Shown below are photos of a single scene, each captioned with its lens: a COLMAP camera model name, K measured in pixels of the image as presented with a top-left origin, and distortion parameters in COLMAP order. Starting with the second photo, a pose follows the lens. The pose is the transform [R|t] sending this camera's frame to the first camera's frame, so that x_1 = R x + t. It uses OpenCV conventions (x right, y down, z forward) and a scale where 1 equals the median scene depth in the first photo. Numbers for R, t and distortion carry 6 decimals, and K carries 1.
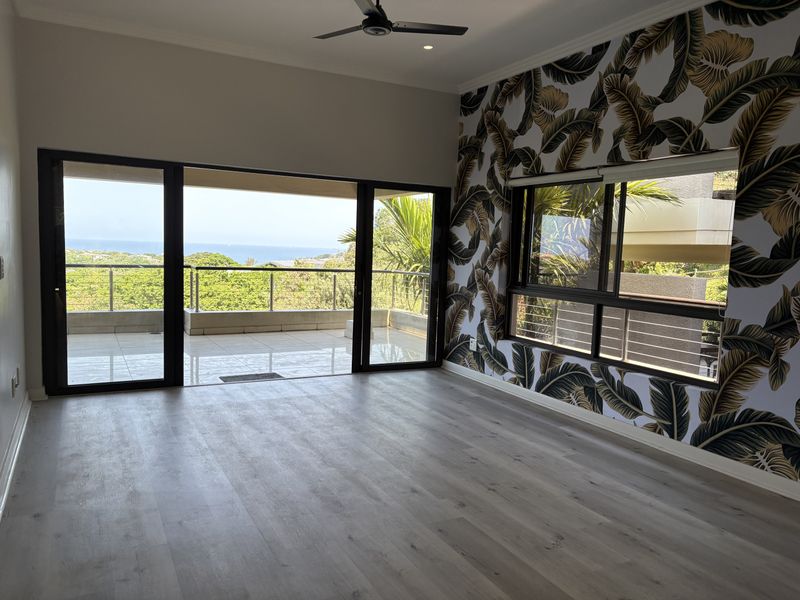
lens RADIAL K [[574.6, 0, 400.0], [0, 574.6, 300.0], [0, 0, 1]] dist [0.002402, -0.000158]
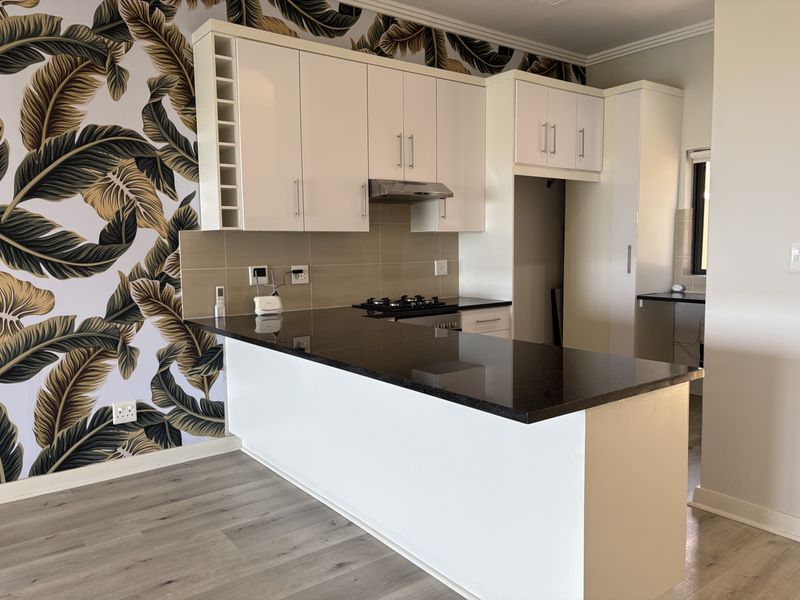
lens RADIAL K [[574.6, 0, 400.0], [0, 574.6, 300.0], [0, 0, 1]] dist [0.002402, -0.000158]
pose [[-0.120472, -0.131668, 0.983946, -0.520517], [0.097505, 0.984803, 0.143721, -0.104907], [-0.987917, 0.113254, -0.105803, 0.938738]]
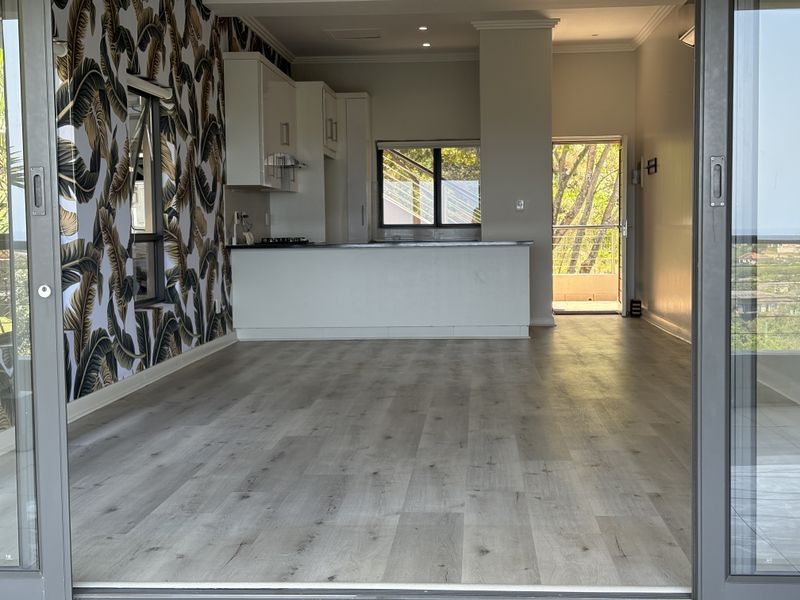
lens RADIAL K [[1196.6, 0, 400.0], [0, 1196.6, 300.0], [0, 0, 1]] dist [0.026349, -0.015838]
pose [[-0.843356, -0.052424, 0.534792, -0.884883], [0.035876, 0.987516, 0.153380, -0.158080], [-0.536156, 0.148541, -0.830947, 2.146976]]
